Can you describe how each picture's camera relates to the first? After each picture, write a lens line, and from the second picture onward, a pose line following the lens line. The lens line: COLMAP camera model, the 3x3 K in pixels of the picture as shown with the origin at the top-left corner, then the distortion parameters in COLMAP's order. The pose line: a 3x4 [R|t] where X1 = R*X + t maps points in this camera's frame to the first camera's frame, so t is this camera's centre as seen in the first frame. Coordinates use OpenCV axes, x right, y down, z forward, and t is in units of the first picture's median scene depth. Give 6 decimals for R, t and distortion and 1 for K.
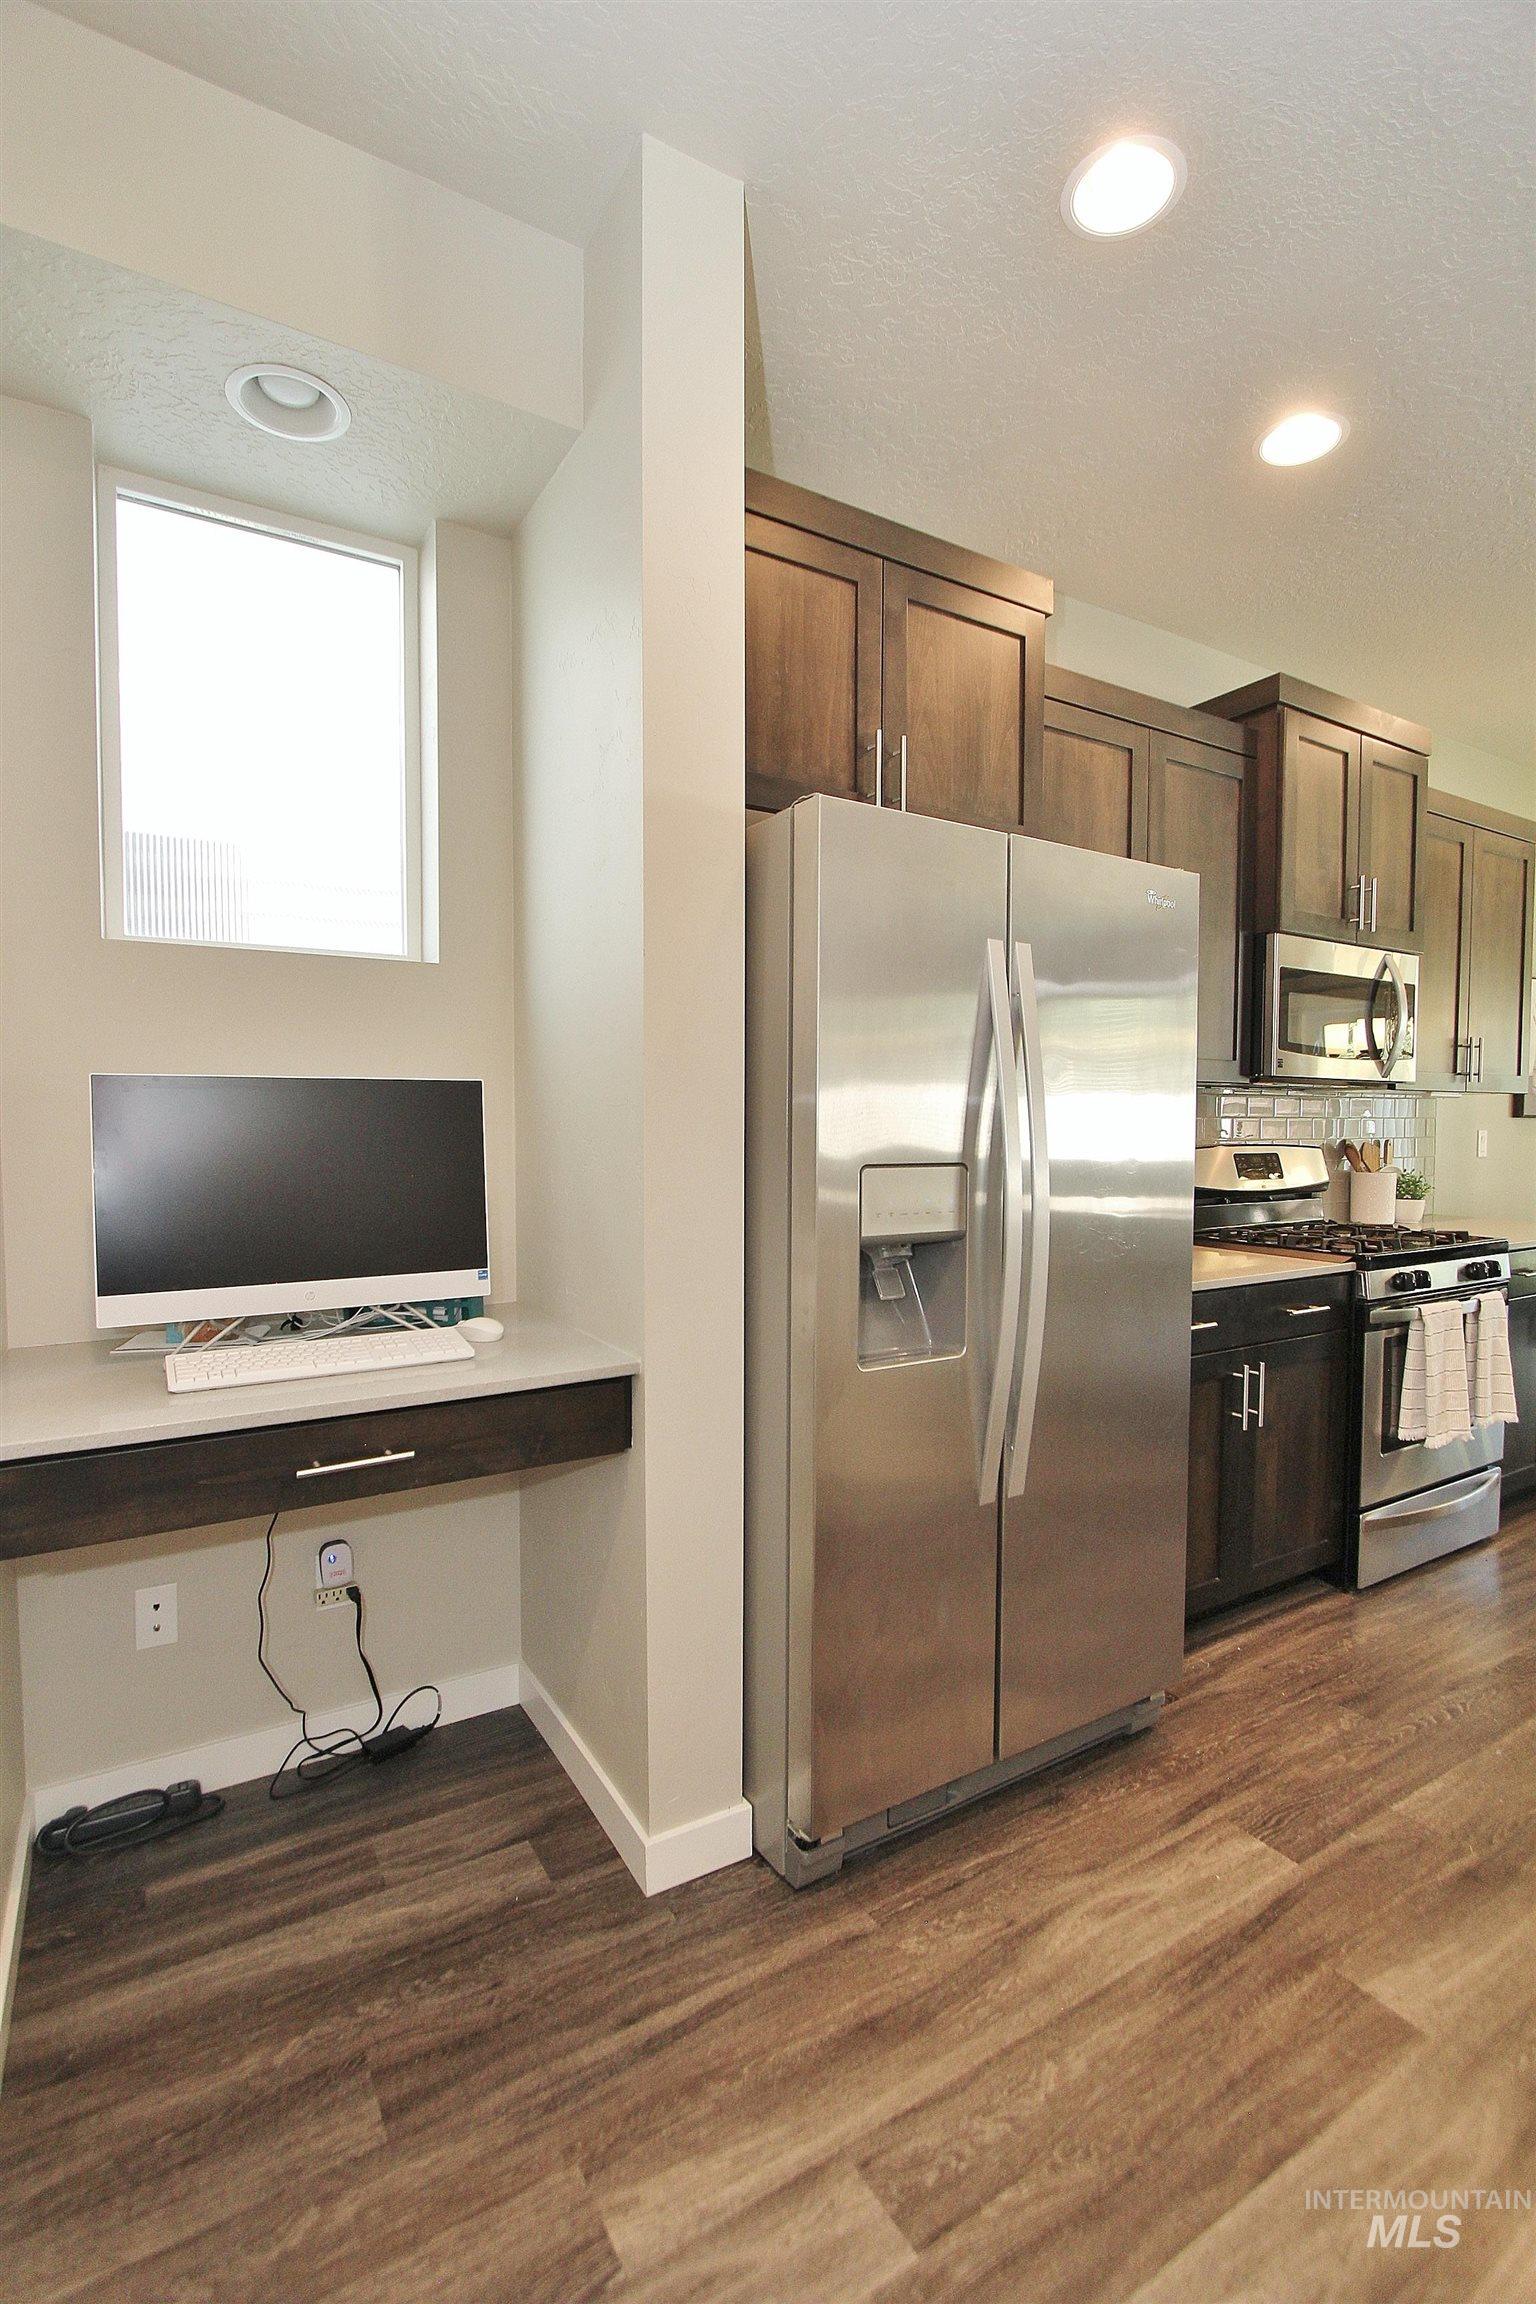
lens RADIAL K [[1069.7, 0, 739.2], [0, 1069.7, 1141.2], [0, 0, 1]] dist [-0.010006, -0.000893]
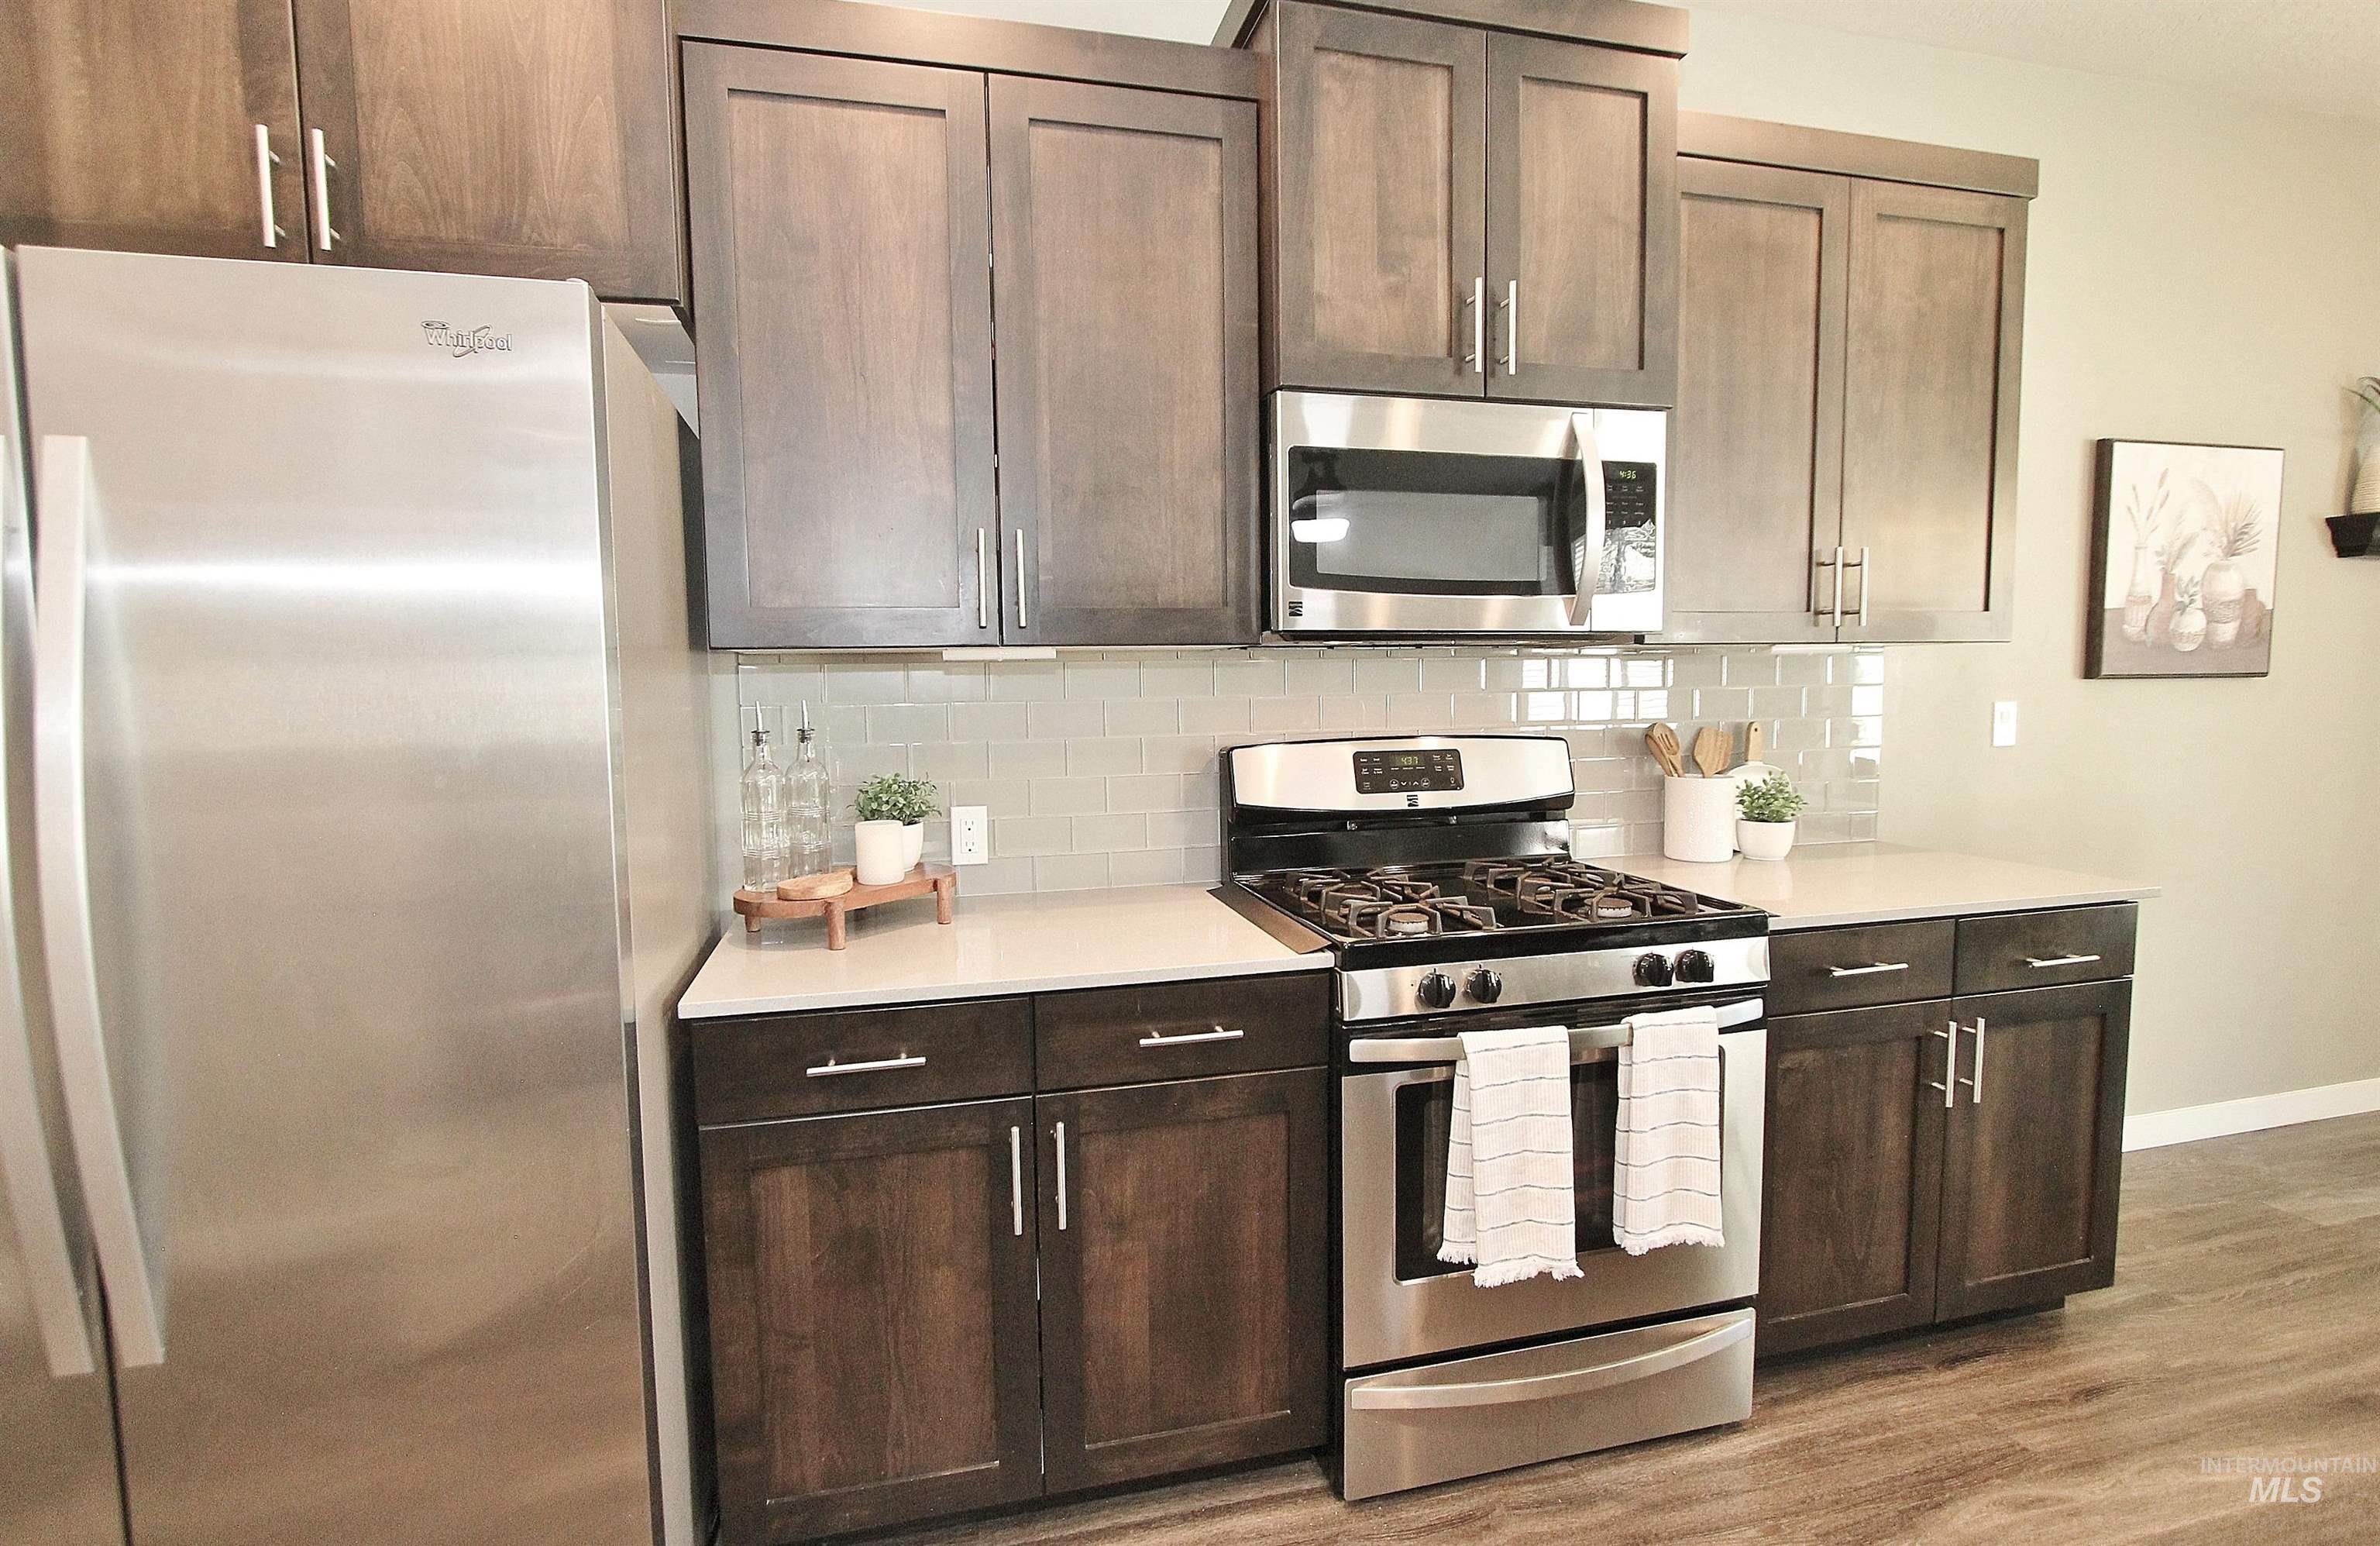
lens RADIAL K [[1115.1, 0, 1178.3], [0, 1115.1, 779.2], [0, 0, 1]] dist [-0.015061, 0.000032]
pose [[0.954062, -0.001207, -0.299606, 0.560089], [0.016487, 0.998688, 0.048477, -0.009019], [0.299154, -0.051189, 0.952831, 0.335152]]
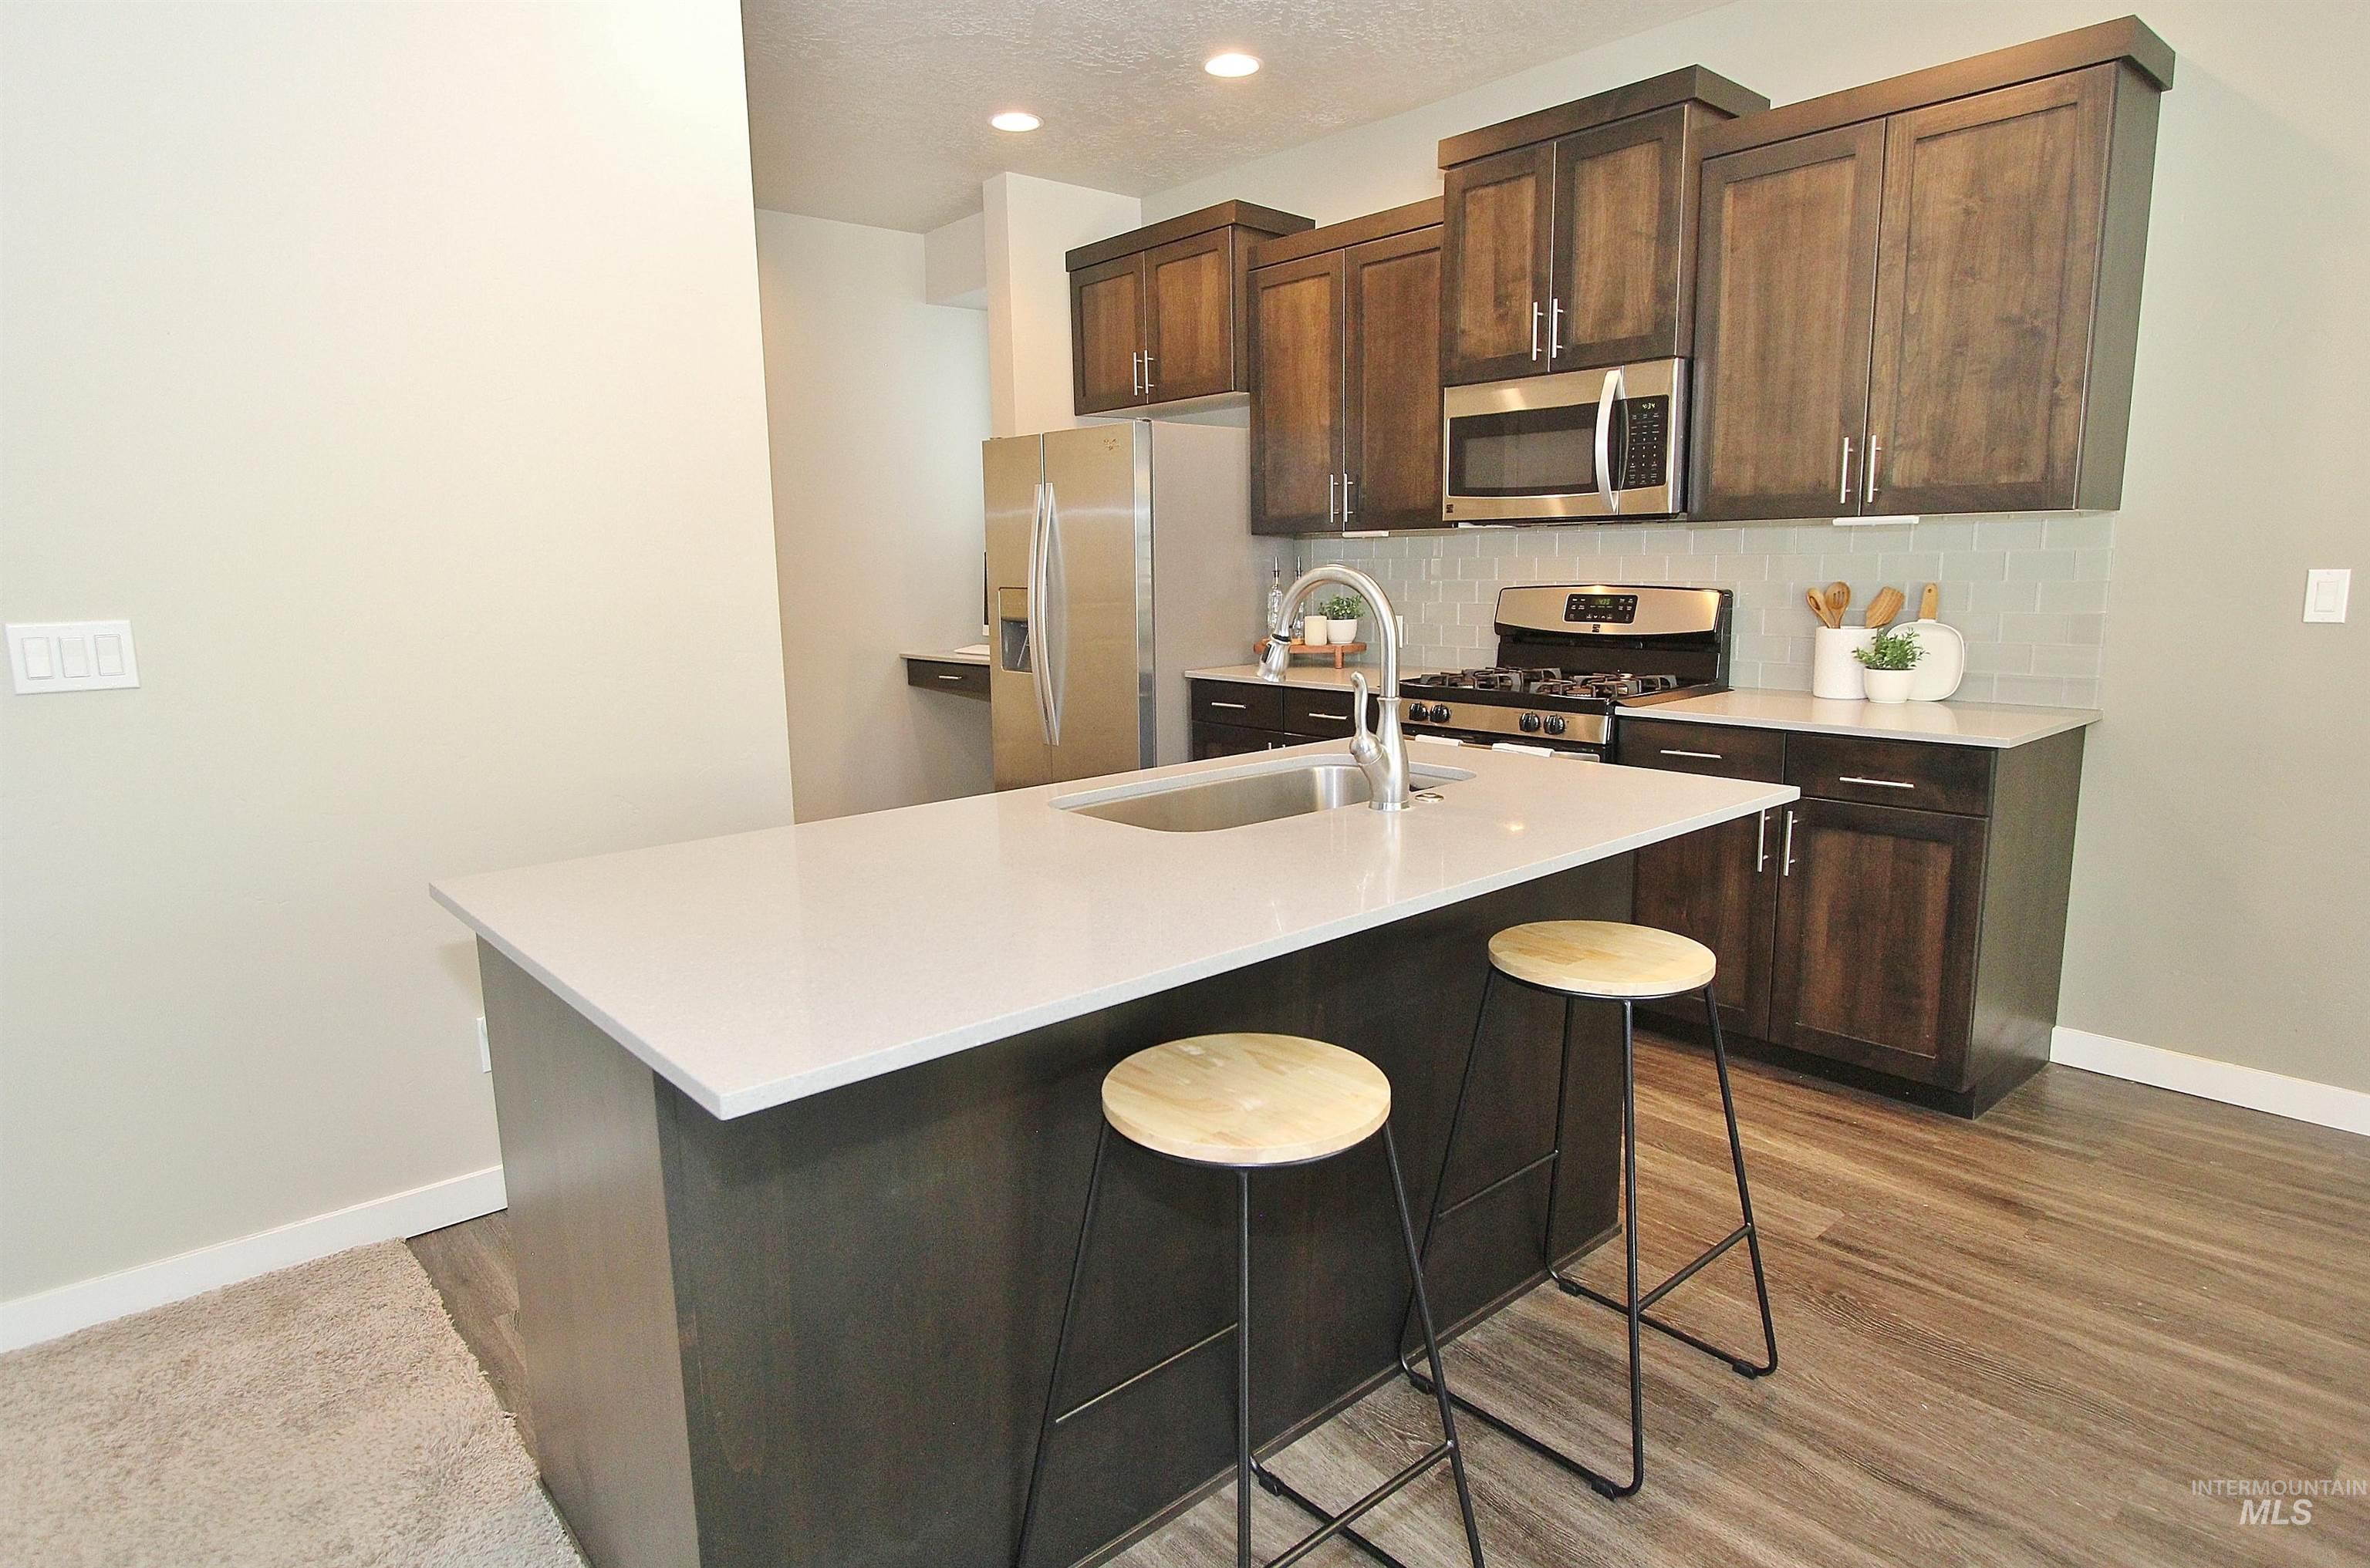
lens RADIAL K [[1326.2, 0, 1185.0], [0, 1326.2, 784.0], [0, 0, 1]] dist [-0.005715, -0.000426]
pose [[0.172648, 0.152411, -0.973120, 1.590044], [-0.014115, 0.988237, 0.152274, 0.000593], [0.984882, -0.012554, 0.172769, 0.440668]]
